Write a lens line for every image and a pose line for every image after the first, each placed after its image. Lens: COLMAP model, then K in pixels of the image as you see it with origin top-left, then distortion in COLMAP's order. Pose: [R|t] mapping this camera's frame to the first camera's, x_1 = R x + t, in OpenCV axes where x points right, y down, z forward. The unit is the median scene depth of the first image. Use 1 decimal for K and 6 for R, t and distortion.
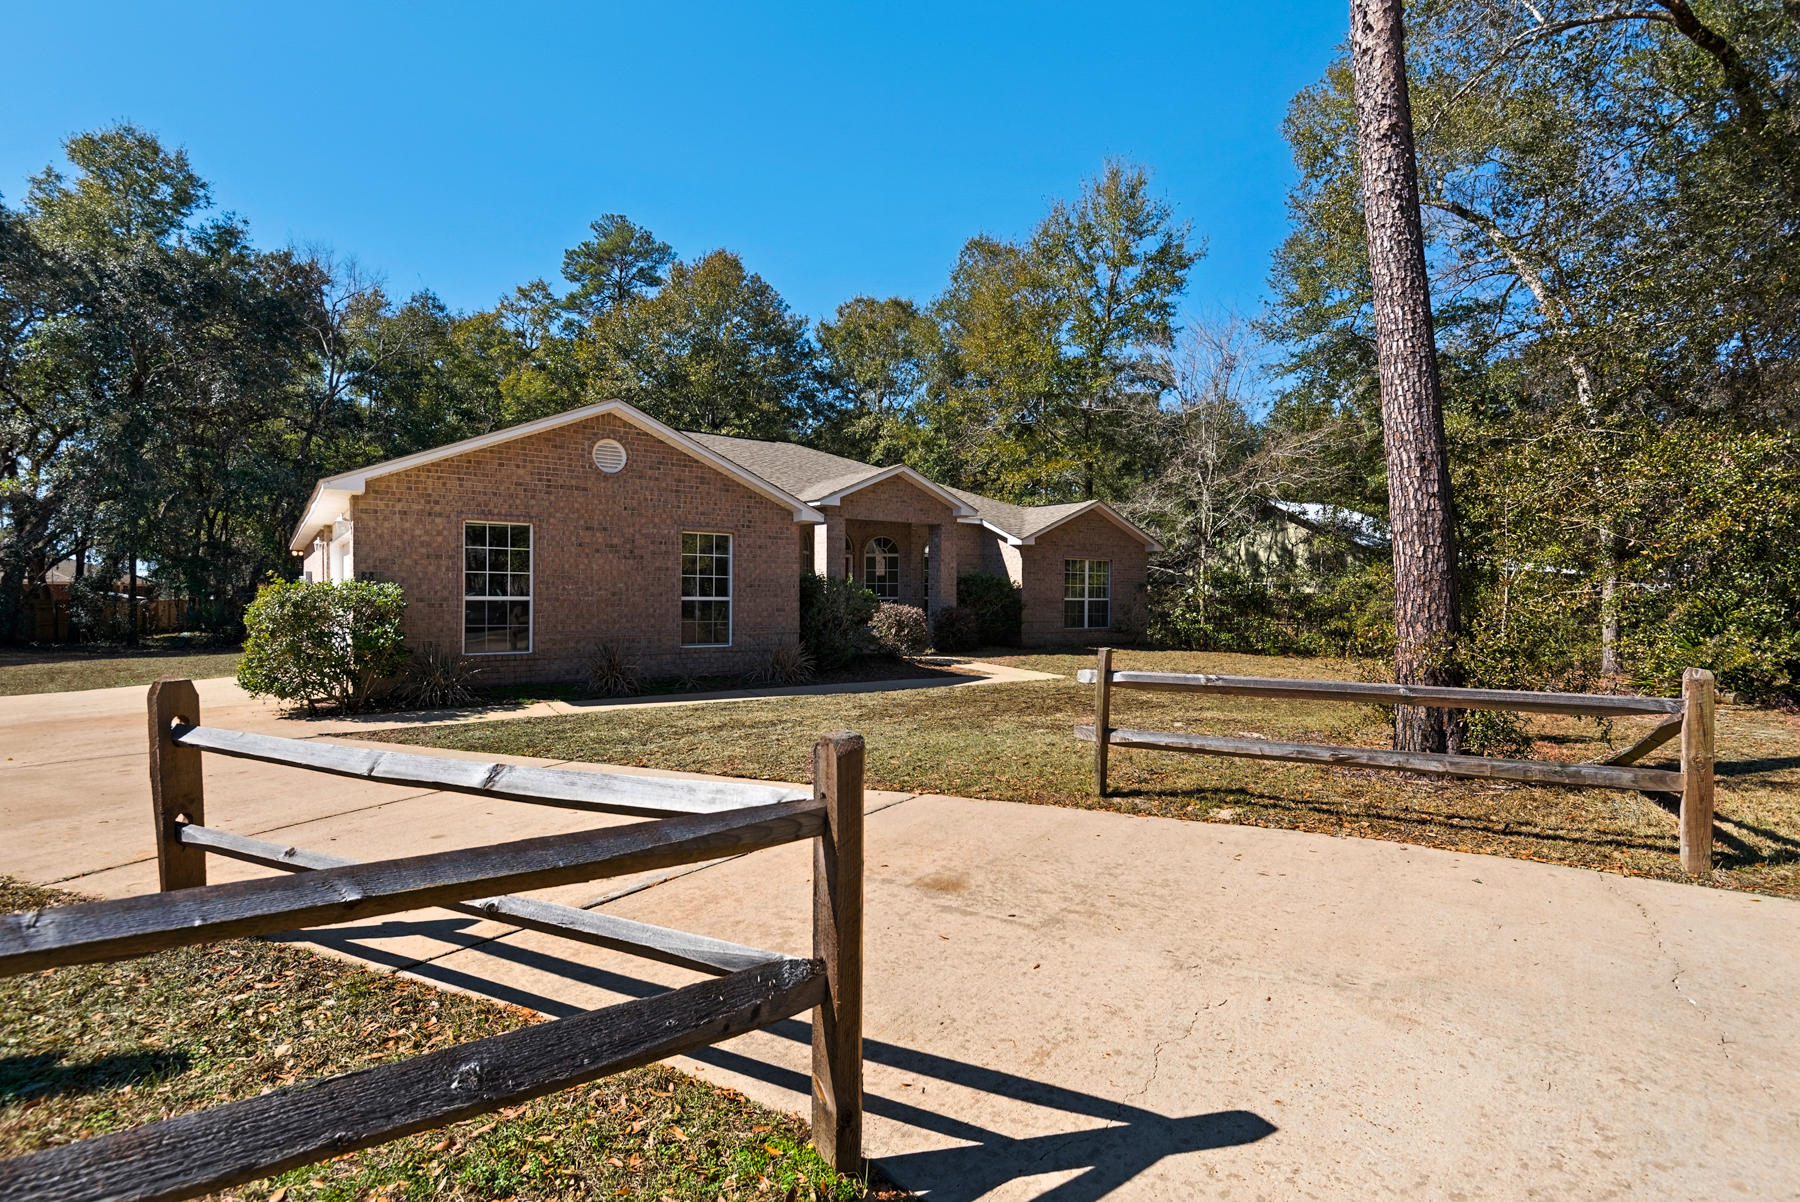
lens RADIAL K [[858.1, 0, 899.6], [0, 858.1, 611.1], [0, 0, 1]] dist [0.013340, -0.018291]
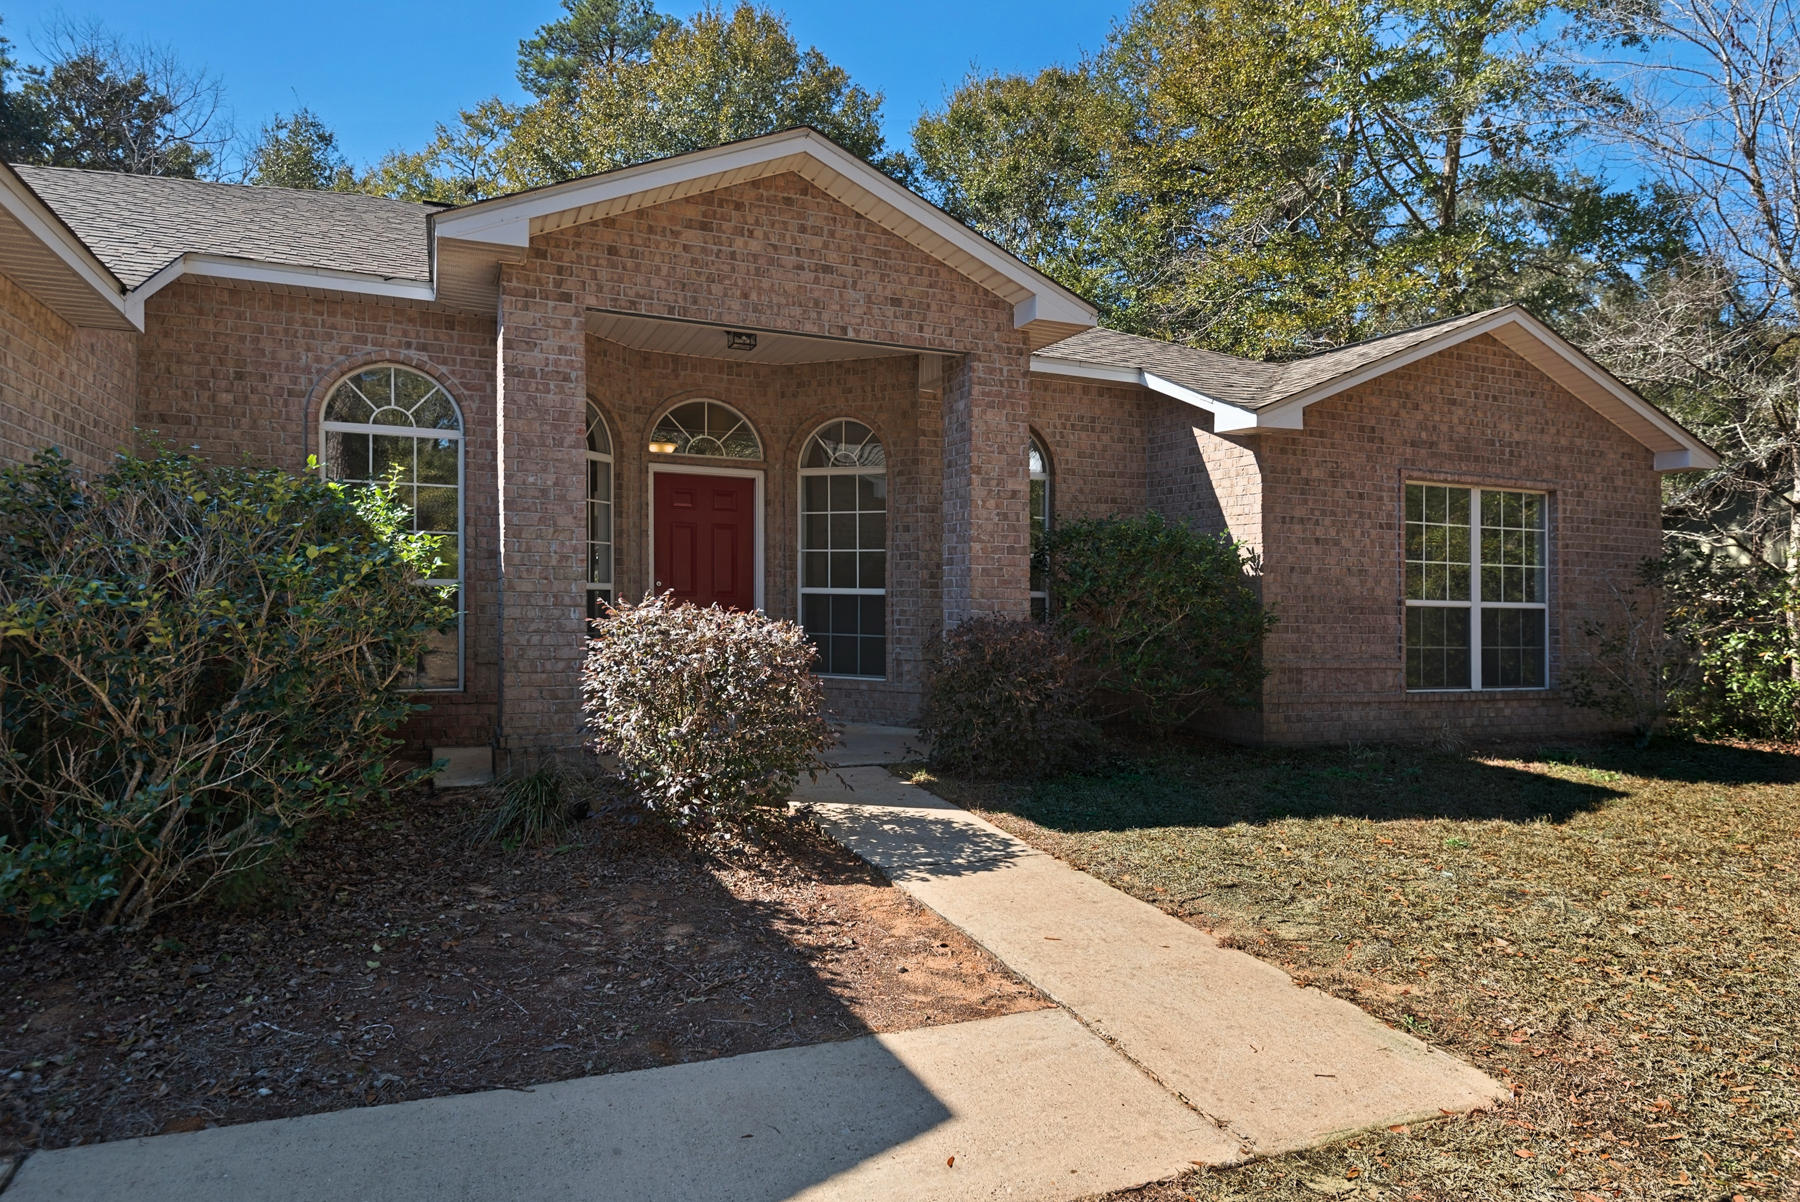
lens RADIAL K [[1110.6, 0, 959.4], [0, 1110.6, 599.3], [0, 0, 1]] dist [0.022236, -0.022977]
pose [[0.981675, 0.007280, -0.190422, 0.107739], [-0.012173, 0.999625, -0.024535, -0.002554], [0.190172, 0.026403, 0.981396, 0.546001]]
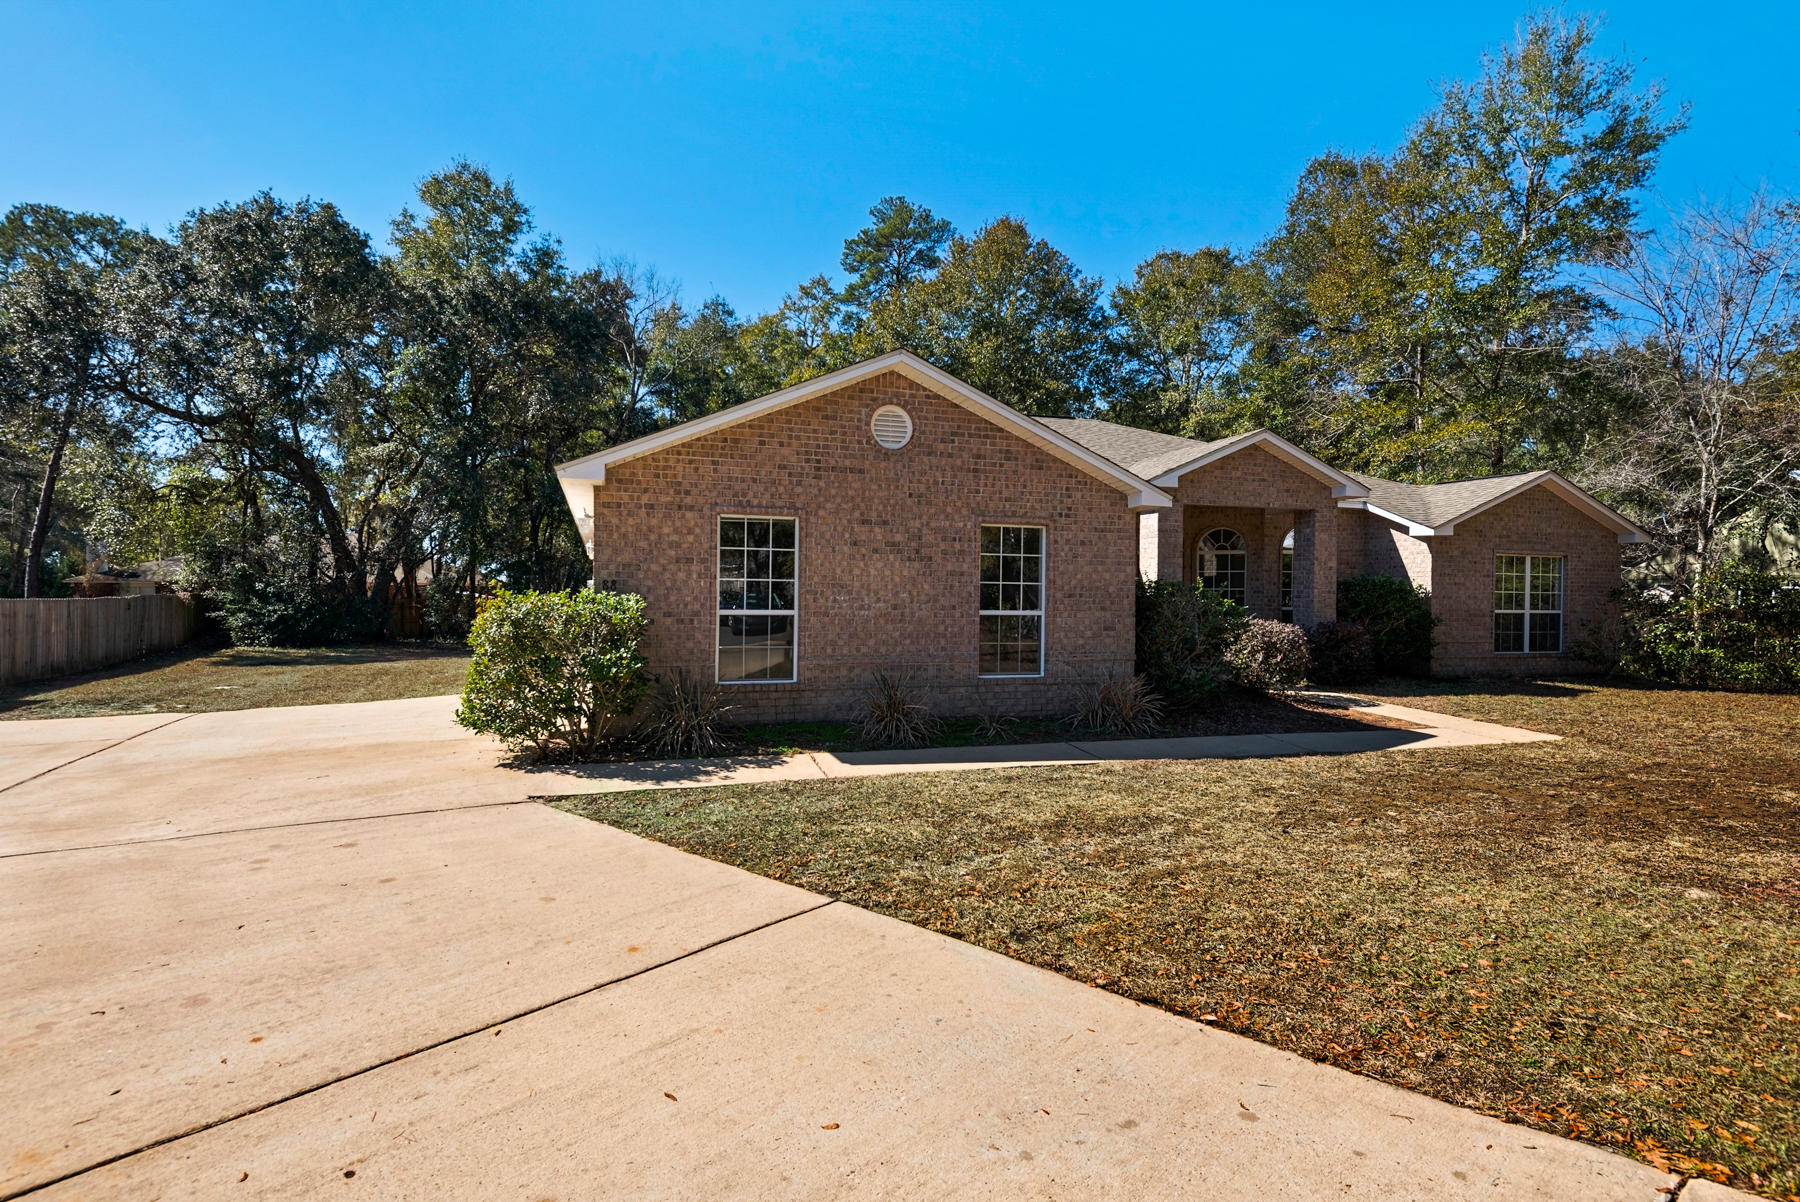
lens RADIAL K [[926.9, 0, 903.3], [0, 926.9, 628.0], [0, 0, 1]] dist [0.000112, -0.029697]
pose [[0.953879, 0.013709, -0.299879, -0.044484], [-0.009155, 0.999820, 0.016588, -0.008599], [0.300053, -0.013078, 0.953833, 0.121978]]
